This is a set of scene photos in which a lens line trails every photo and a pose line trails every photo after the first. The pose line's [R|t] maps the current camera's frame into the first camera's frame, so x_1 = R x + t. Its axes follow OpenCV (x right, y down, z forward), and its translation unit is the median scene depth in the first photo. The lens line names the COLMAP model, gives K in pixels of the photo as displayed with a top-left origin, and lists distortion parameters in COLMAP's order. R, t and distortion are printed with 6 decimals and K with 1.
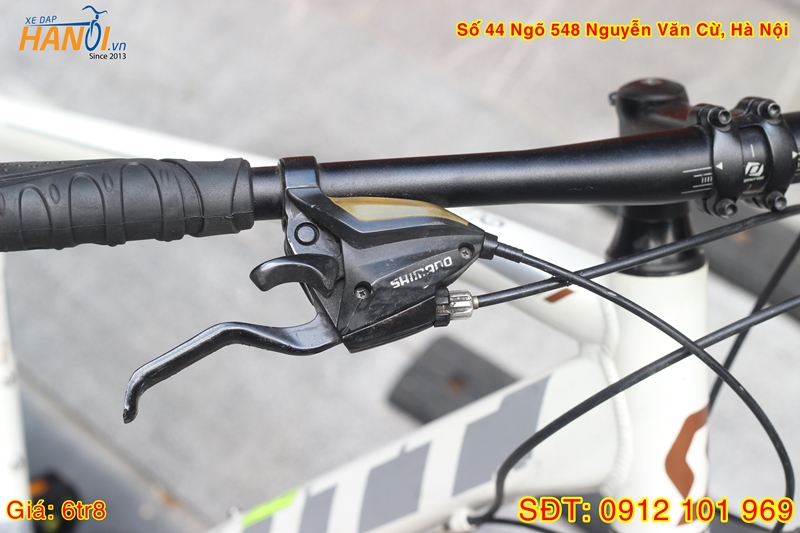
lens RADIAL K [[1948.8, 0, 400.0], [0, 1948.8, 266.5], [0, 0, 1]] dist [0.045032, 0.408223]
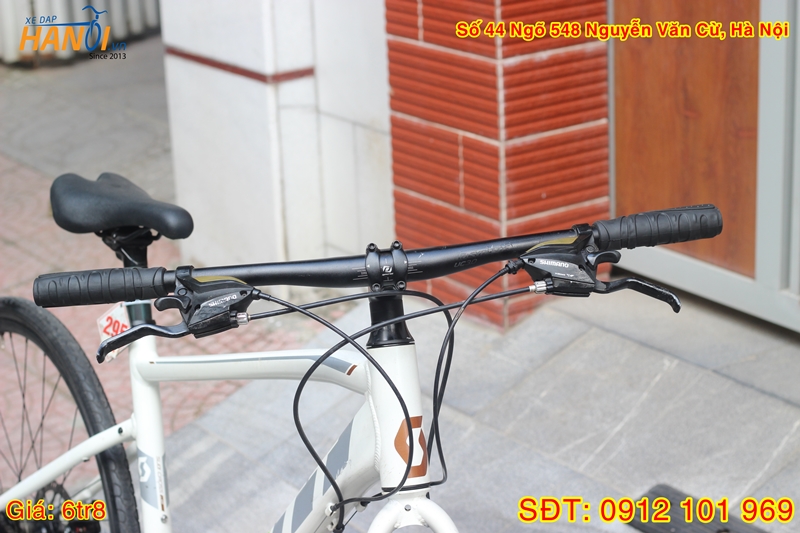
lens RADIAL K [[1885.4, 0, 400.0], [0, 1885.4, 266.5], [0, 0, 1]] dist [-0.117724, 0.327017]
pose [[0.960278, -0.064082, -0.271586, 0.786029], [-0.039890, 0.931754, -0.360894, 0.729517], [0.276178, 0.357392, 0.892186, -0.926015]]
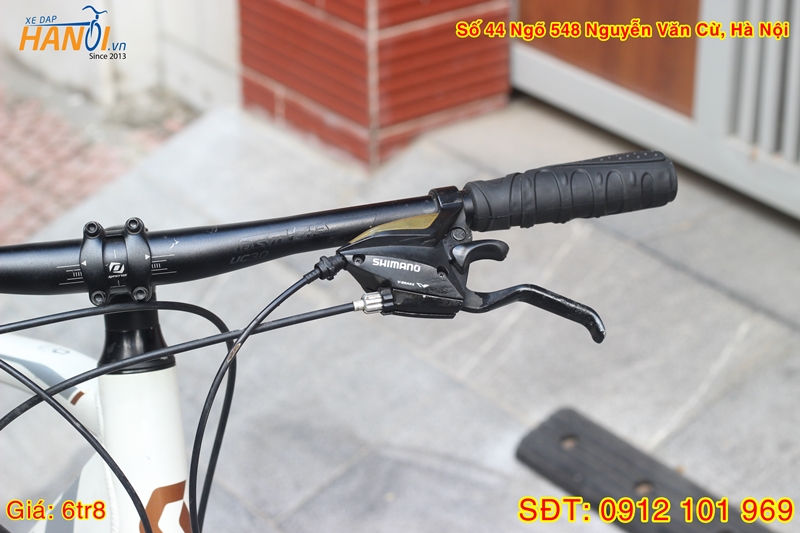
lens RADIAL K [[1885.3, 0, 415.9], [0, 1885.3, 265.8], [0, 0, 1]] dist [-0.323506, 9.324042]
pose [[0.975158, -0.011989, -0.221188, 0.667056], [-0.036386, 0.976302, -0.213333, 0.215754], [0.218504, 0.216081, 0.951612, -0.173845]]
